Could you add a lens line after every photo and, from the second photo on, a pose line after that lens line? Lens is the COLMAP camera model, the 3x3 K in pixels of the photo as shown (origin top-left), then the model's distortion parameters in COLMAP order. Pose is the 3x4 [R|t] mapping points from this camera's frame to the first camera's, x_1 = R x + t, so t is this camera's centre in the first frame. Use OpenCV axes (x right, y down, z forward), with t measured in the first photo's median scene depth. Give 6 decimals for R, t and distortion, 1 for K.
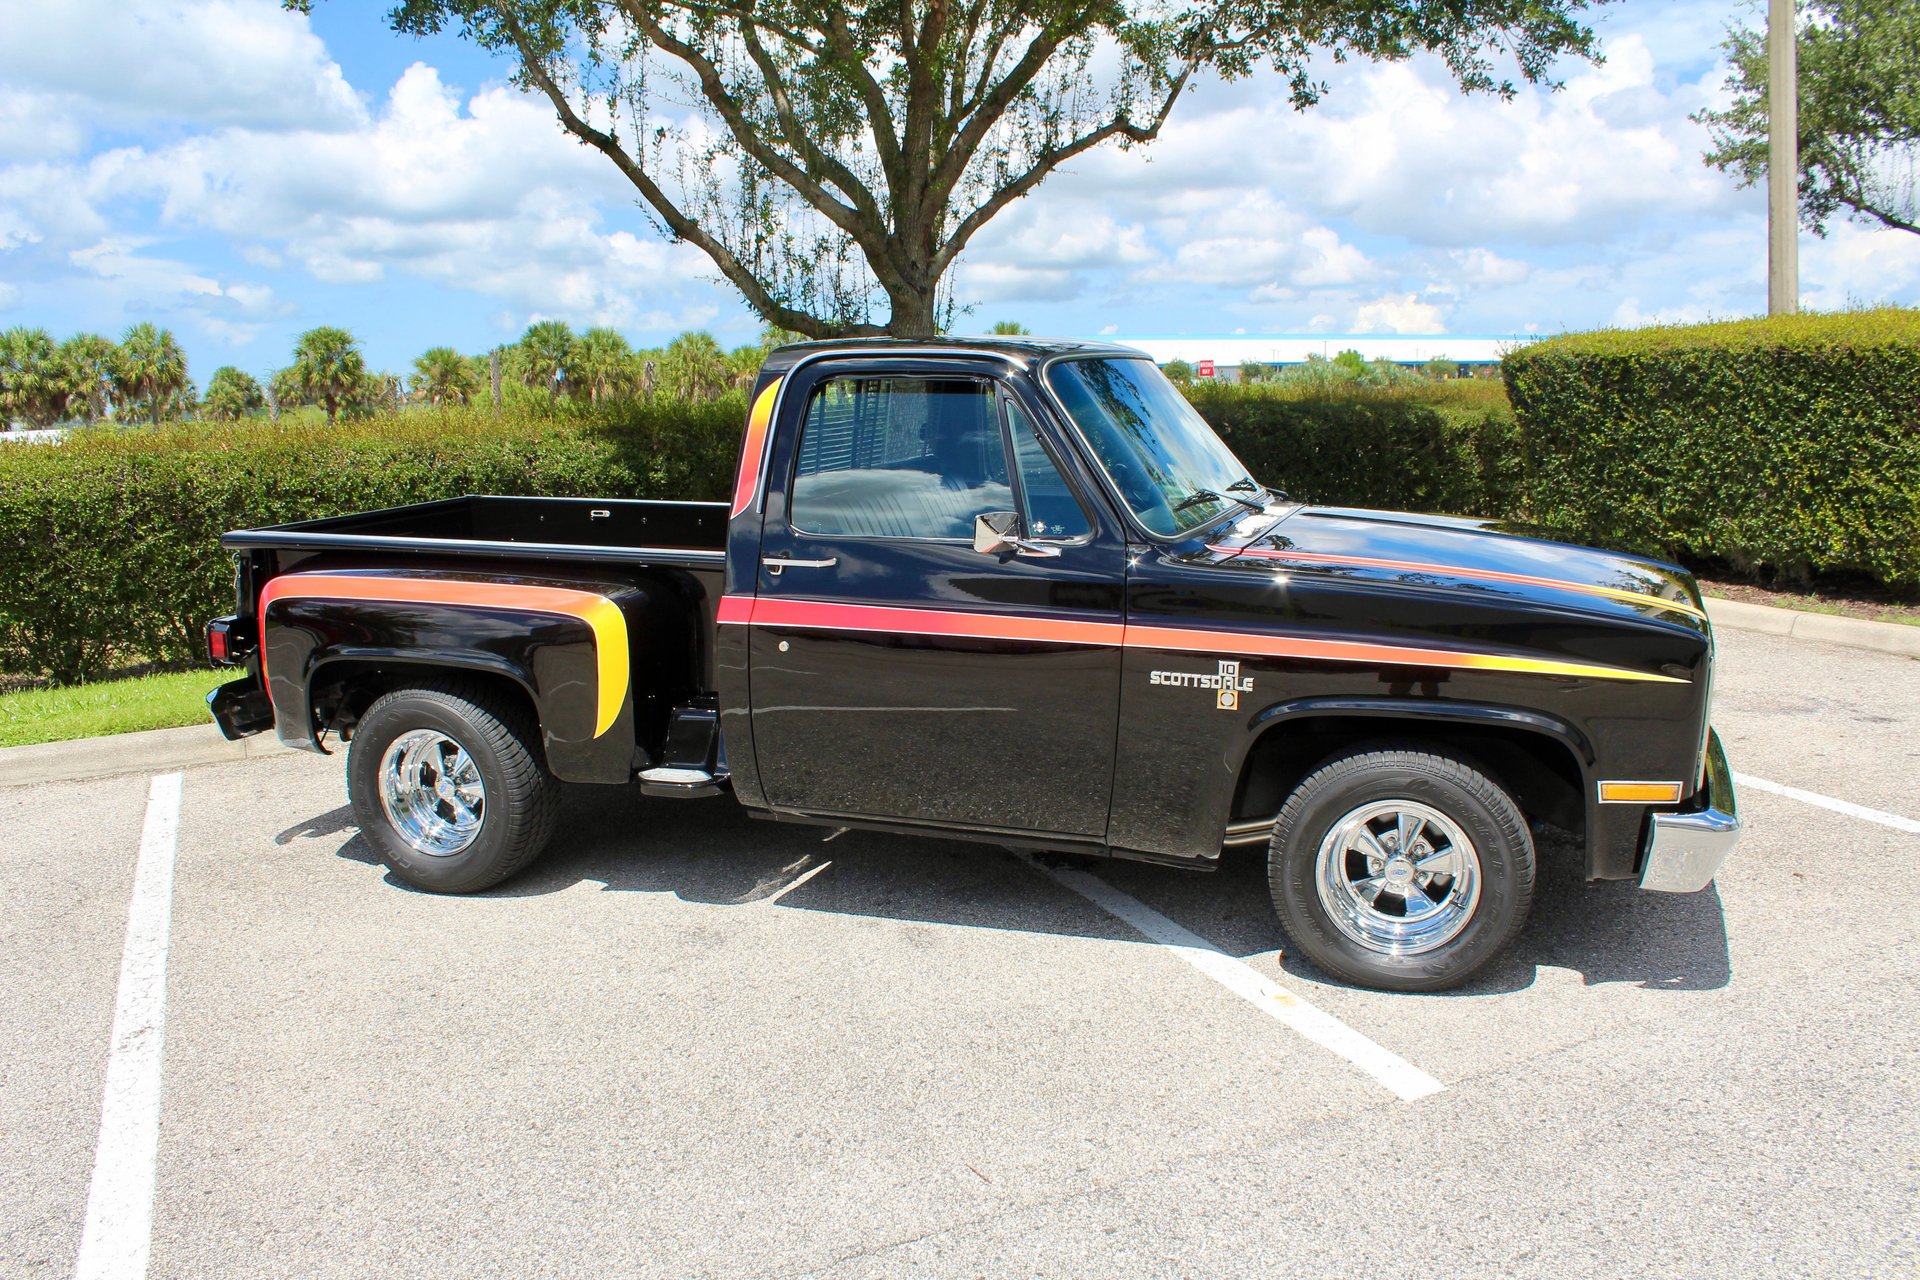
lens RADIAL K [[1610.7, 0, 958.3], [0, 1610.7, 641.8], [0, 0, 1]] dist [-0.166882, 0.147968]
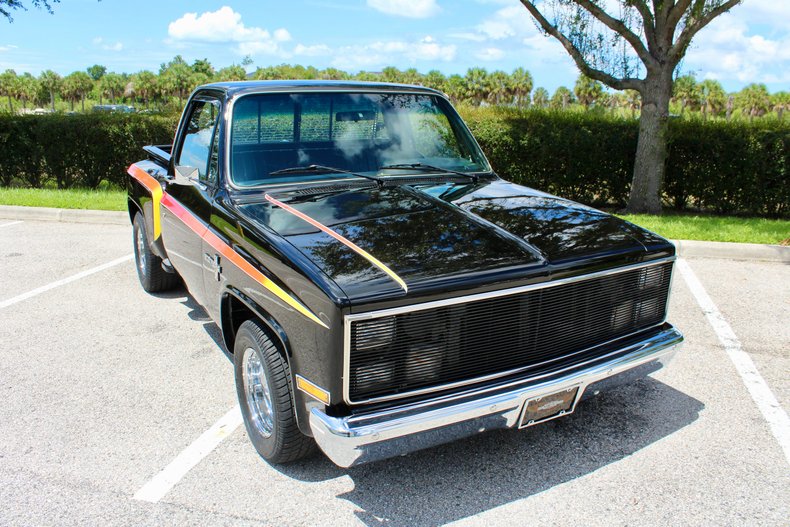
lens RADIAL K [[662.7, 0, 395.2], [0, 662.7, 265.4], [0, 0, 1]] dist [-0.166882, 0.147968]
pose [[0.763002, 0.198581, -0.615137, 0.311353], [-0.141460, 0.979871, 0.140861, -0.044539], [0.630727, -0.020460, 0.775735, 0.201193]]
